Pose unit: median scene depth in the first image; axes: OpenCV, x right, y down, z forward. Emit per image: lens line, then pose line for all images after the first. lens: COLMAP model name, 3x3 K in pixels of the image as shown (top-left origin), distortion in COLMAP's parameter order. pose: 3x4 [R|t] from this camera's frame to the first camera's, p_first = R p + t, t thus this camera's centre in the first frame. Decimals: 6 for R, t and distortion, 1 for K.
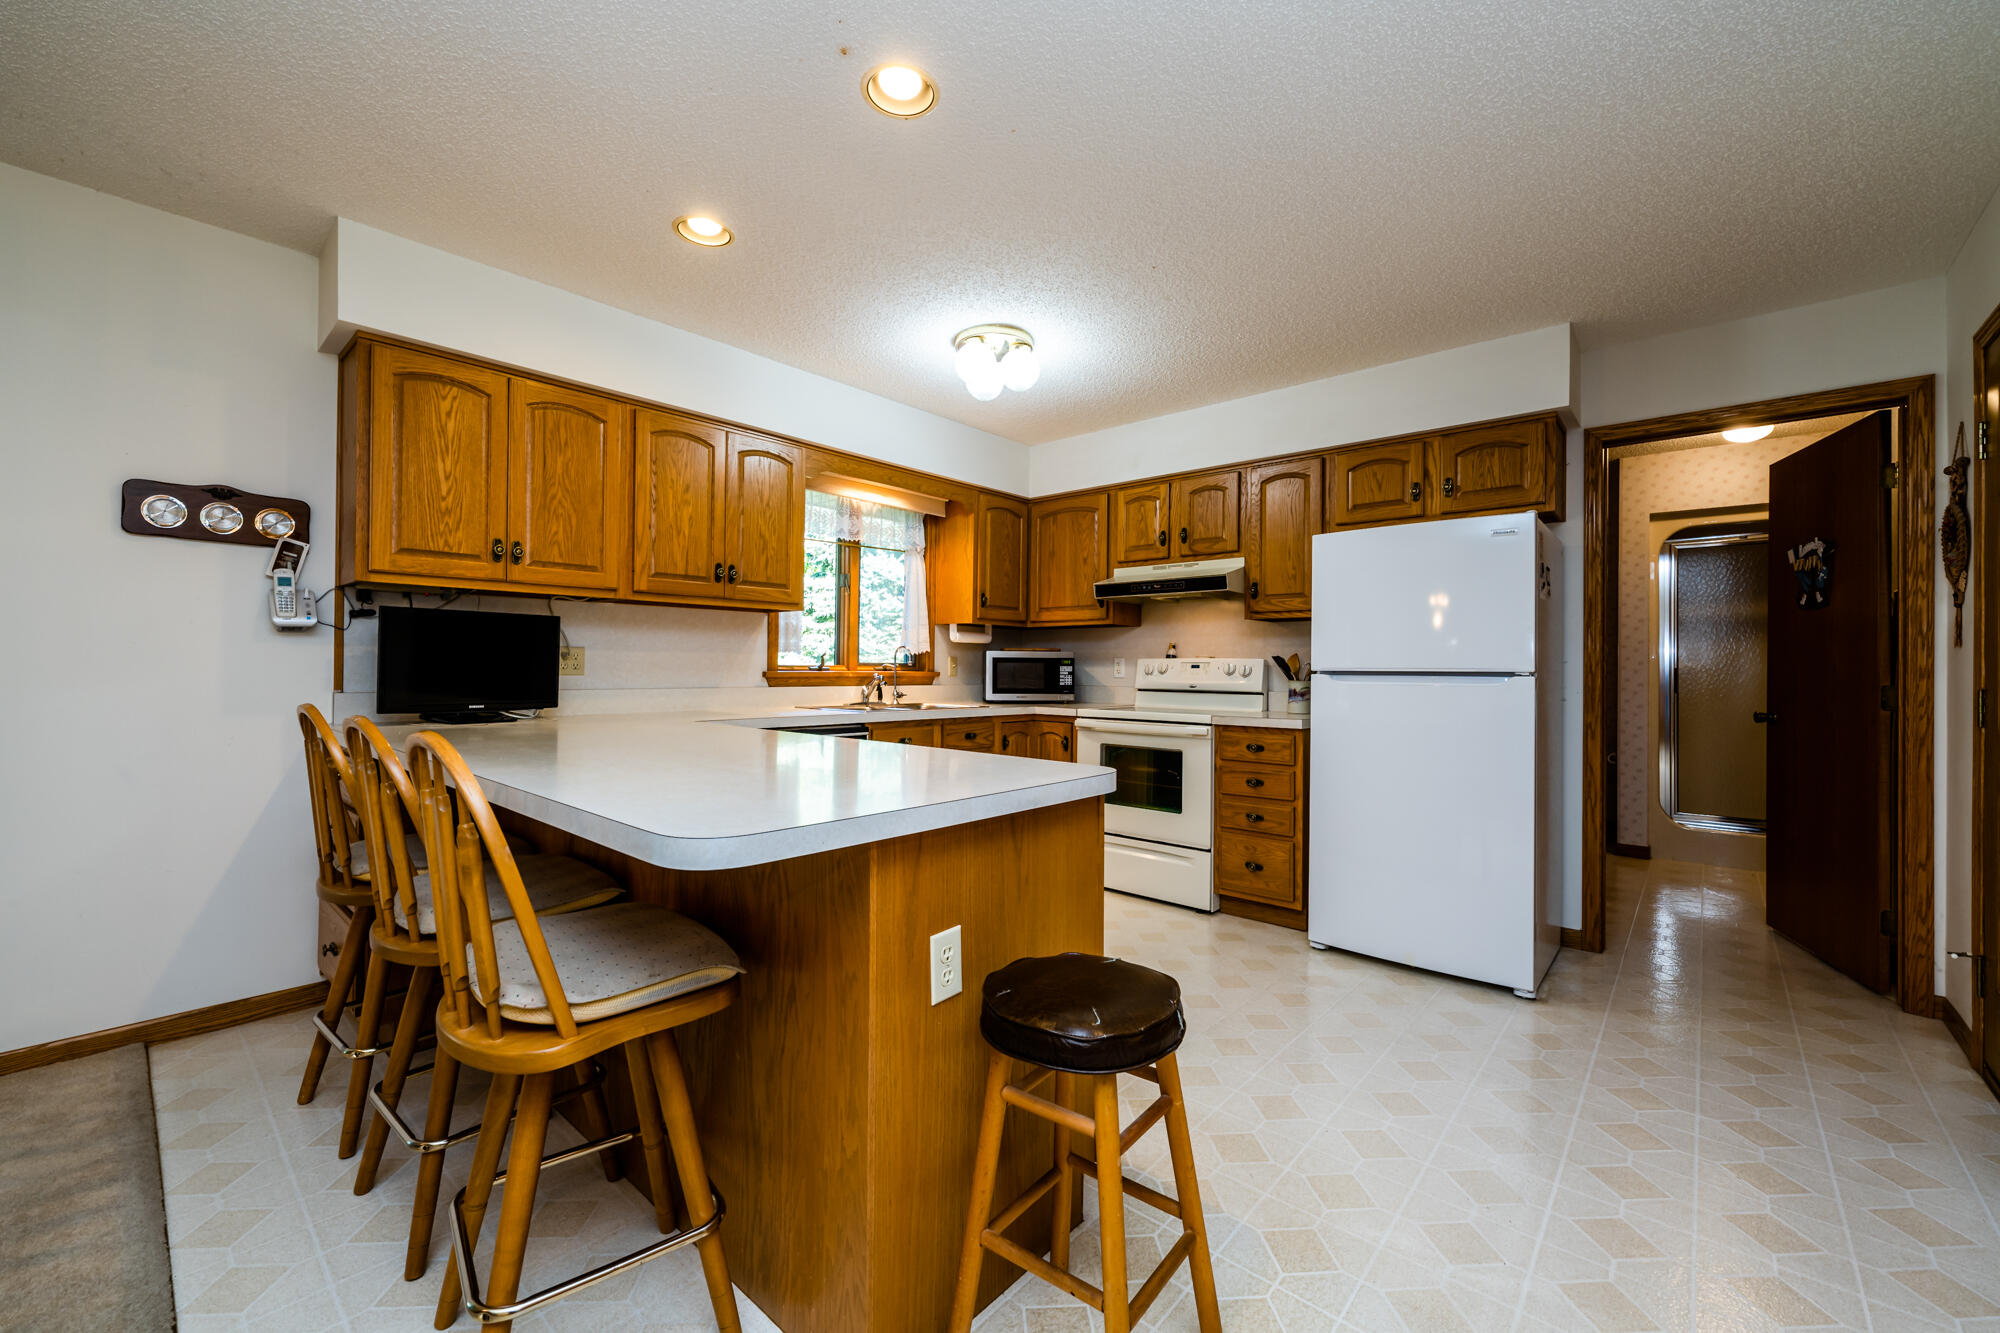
lens RADIAL K [[798.7, 0, 999.3], [0, 798.7, 655.9], [0, 0, 1]] dist [-0.001661, -0.000110]
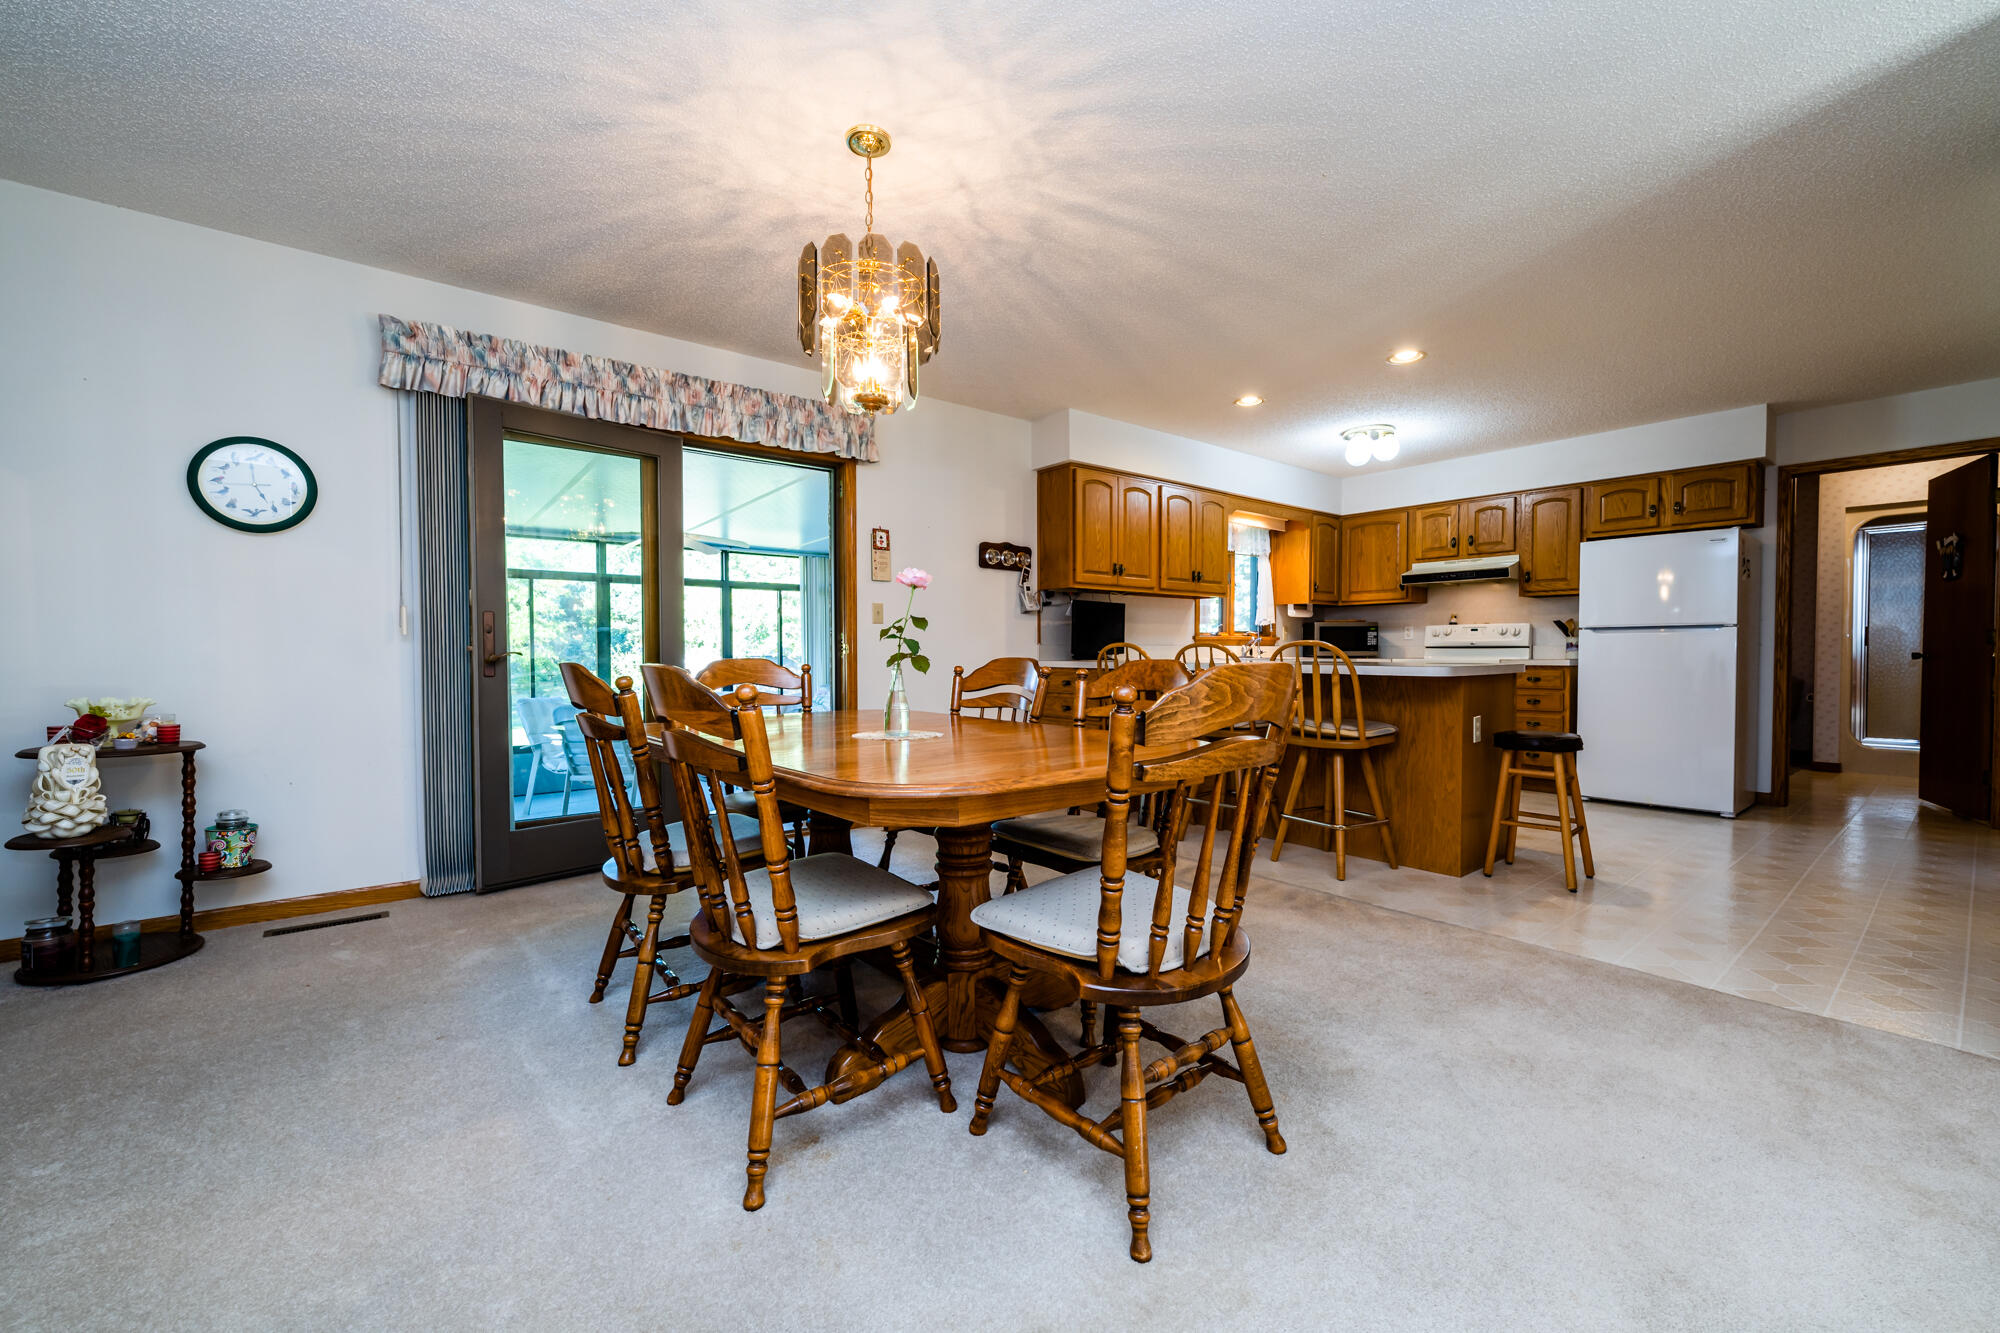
lens RADIAL K [[795.3, 0, 1000.0], [0, 795.3, 666.5], [0, 0, 1]] dist [-0.001003, -0.000119]
pose [[0.985797, -0.008245, -0.167738, -0.447531], [0.013742, 0.999405, 0.031636, 0.027517], [0.167377, -0.033492, 0.985324, -0.703843]]
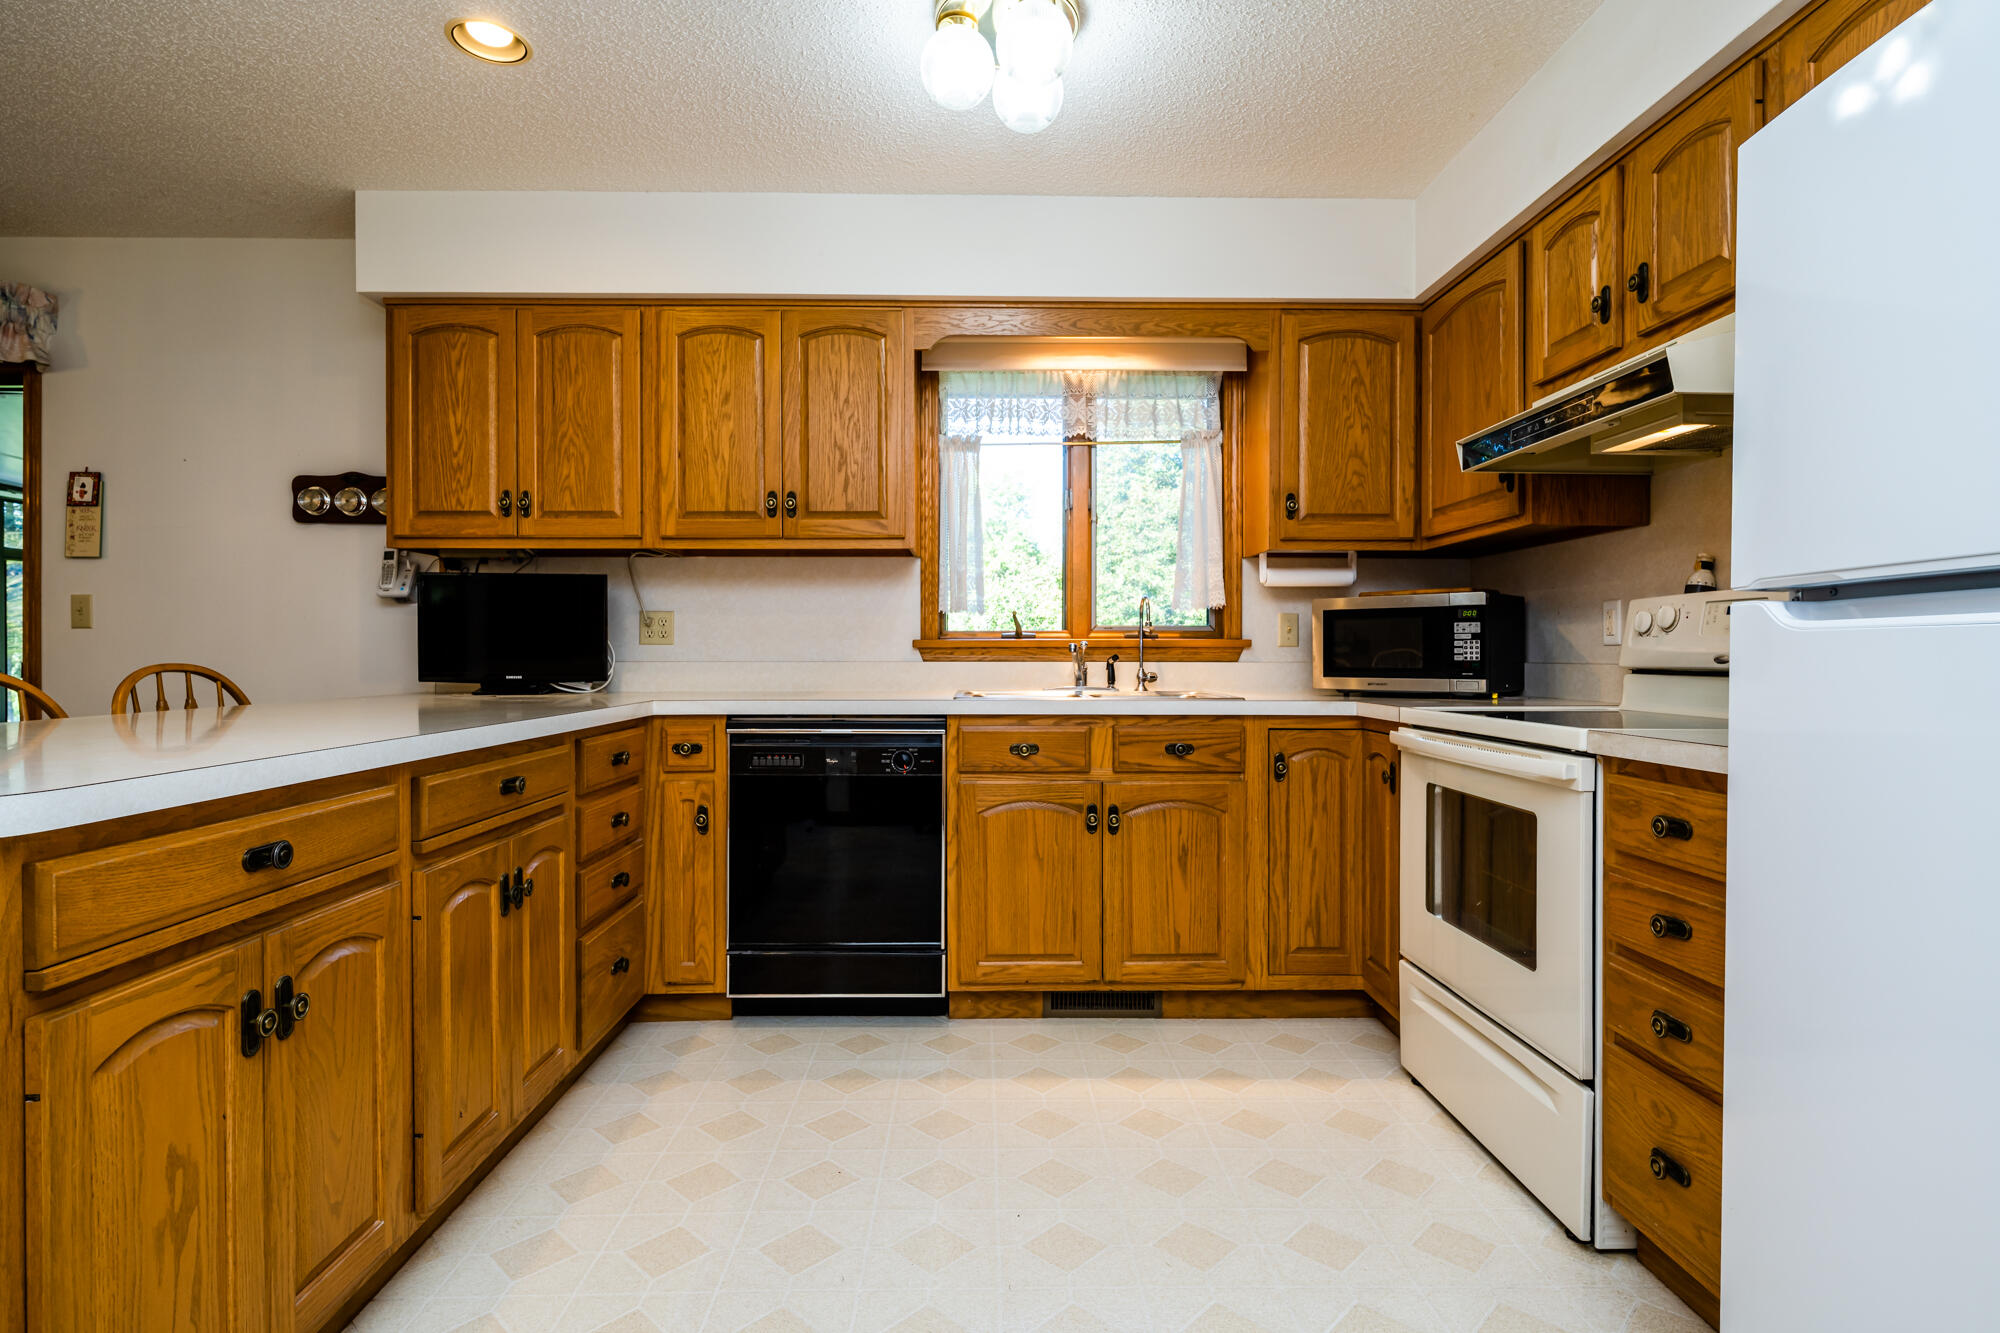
lens RADIAL K [[995.1, 0, 1003.0], [0, 995.1, 656.8], [0, 0, 1]] dist [0.000905, 0.000158]
pose [[0.678852, -0.006324, -0.734248, 0.443714], [0.017362, 0.999822, 0.007440, 0.032391], [0.734070, -0.017799, 0.678840, 0.495967]]
